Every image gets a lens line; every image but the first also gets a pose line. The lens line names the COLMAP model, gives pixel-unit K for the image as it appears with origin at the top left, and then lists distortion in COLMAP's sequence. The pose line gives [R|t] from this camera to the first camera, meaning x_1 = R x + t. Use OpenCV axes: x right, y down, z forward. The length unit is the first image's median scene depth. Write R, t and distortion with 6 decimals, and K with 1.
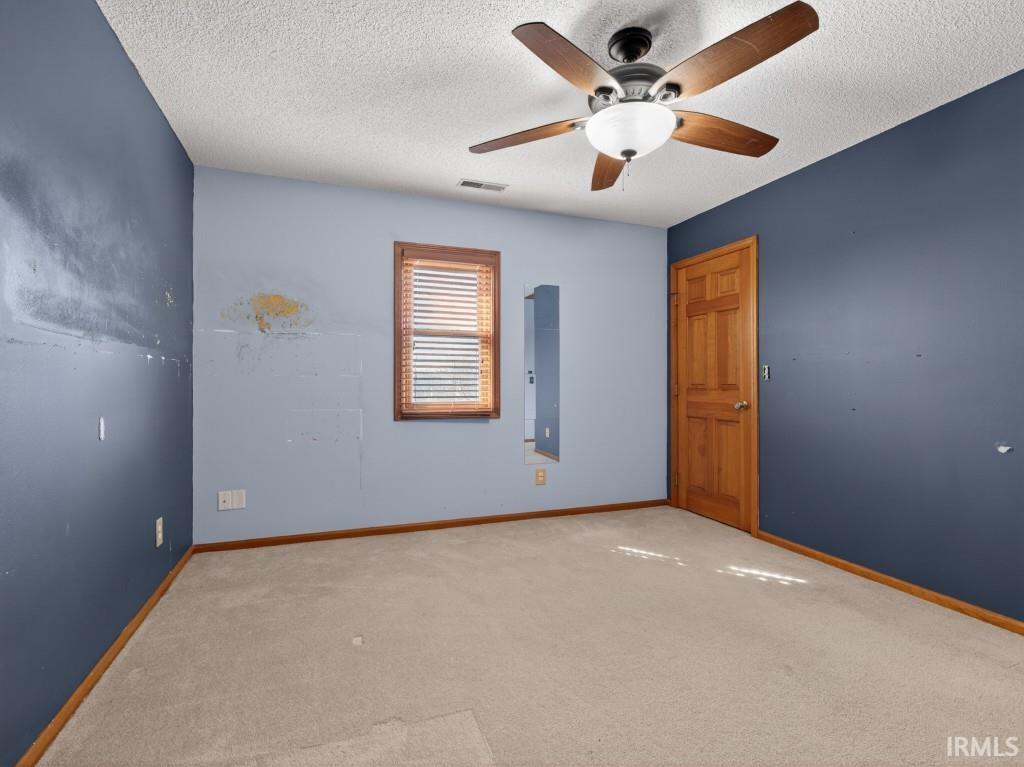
lens RADIAL K [[481.9, 0, 502.0], [0, 481.9, 382.5], [0, 0, 1]] dist [0.000543, 0.000121]
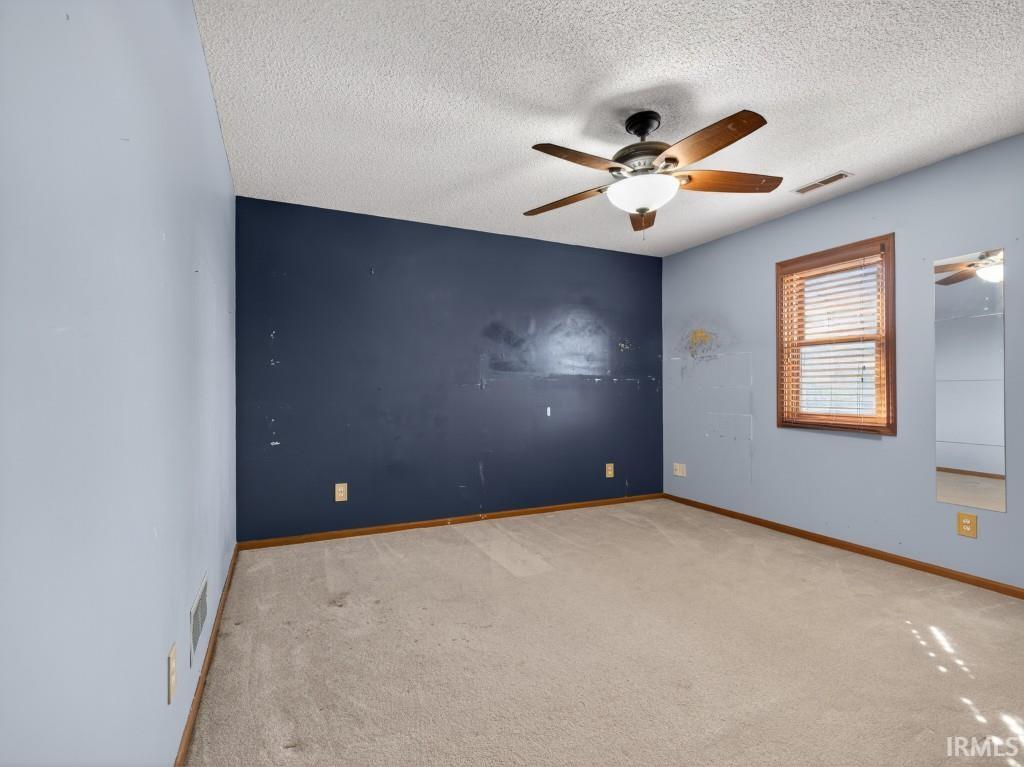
lens RADIAL K [[484.2, 0, 502.6], [0, 484.2, 393.9], [0, 0, 1]] dist [0.000181, -0.000576]
pose [[0.085623, 0.005685, -0.996311, 0.831424], [0.003396, 0.999976, 0.005998, -0.005825], [0.996322, -0.003897, 0.085602, 0.292743]]
